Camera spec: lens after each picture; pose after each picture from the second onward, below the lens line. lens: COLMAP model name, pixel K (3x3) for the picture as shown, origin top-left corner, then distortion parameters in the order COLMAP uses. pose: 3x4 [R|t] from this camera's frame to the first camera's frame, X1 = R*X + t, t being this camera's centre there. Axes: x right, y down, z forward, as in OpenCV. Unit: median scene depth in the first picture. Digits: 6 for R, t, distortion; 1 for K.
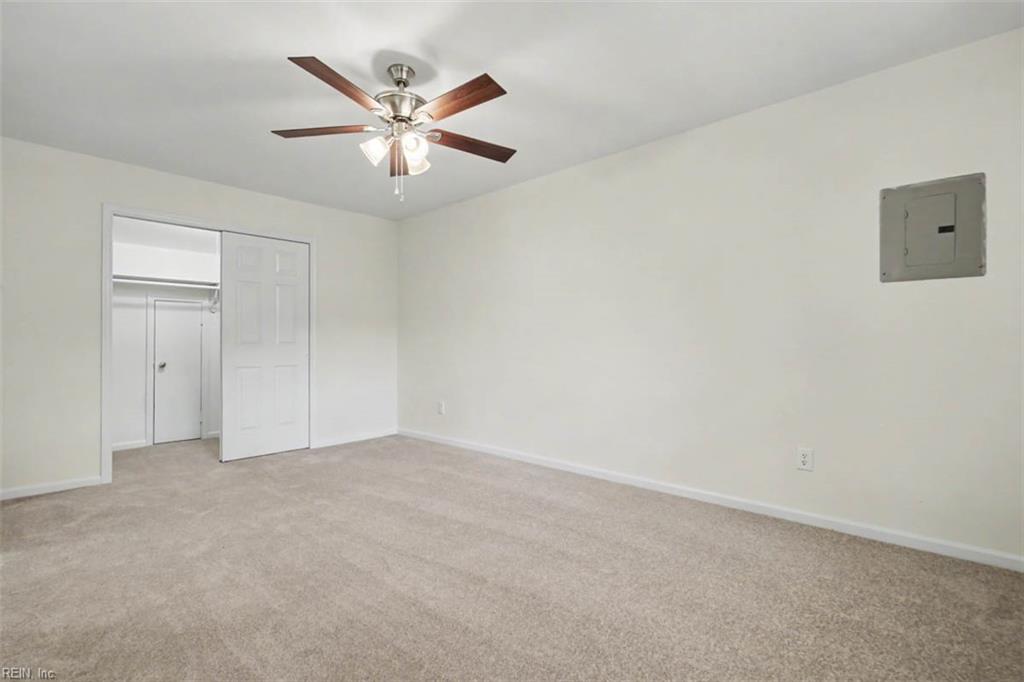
lens RADIAL K [[471.6, 0, 512.0], [0, 471.6, 341.0], [0, 0, 1]] dist [0.000281, -0.000049]
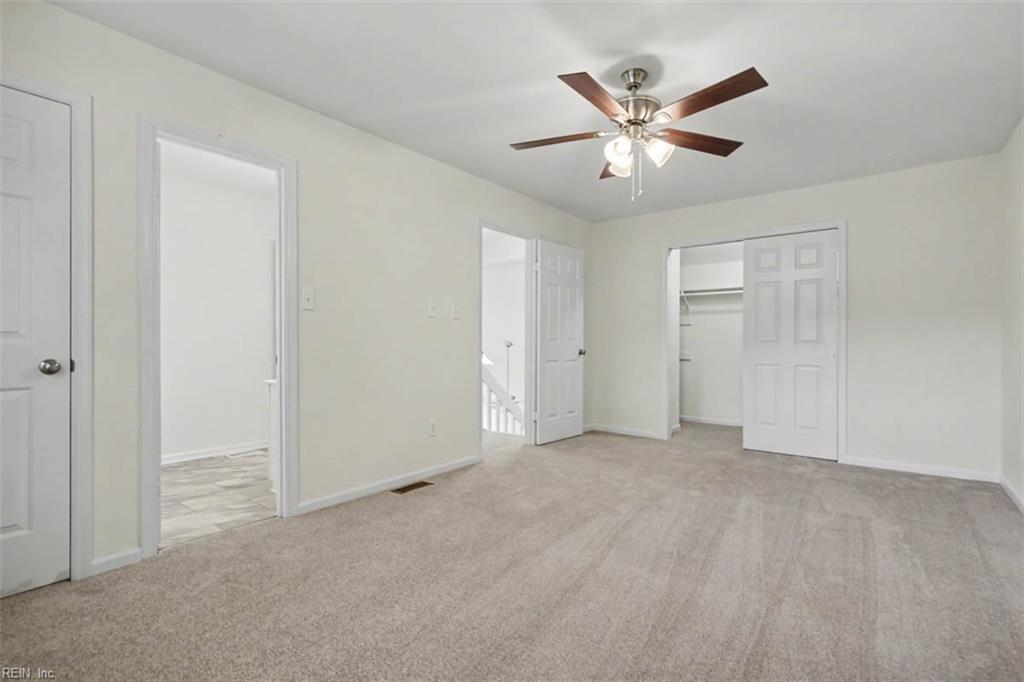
lens RADIAL K [[471.6, 0, 512.0], [0, 471.6, 341.0], [0, 0, 1]] dist [0.000281, -0.000049]
pose [[0.074592, -0.000264, -0.997214, 0.576916], [0.001976, 0.999998, -0.000117, 0.004146], [0.997212, -0.001962, 0.074592, 0.493669]]
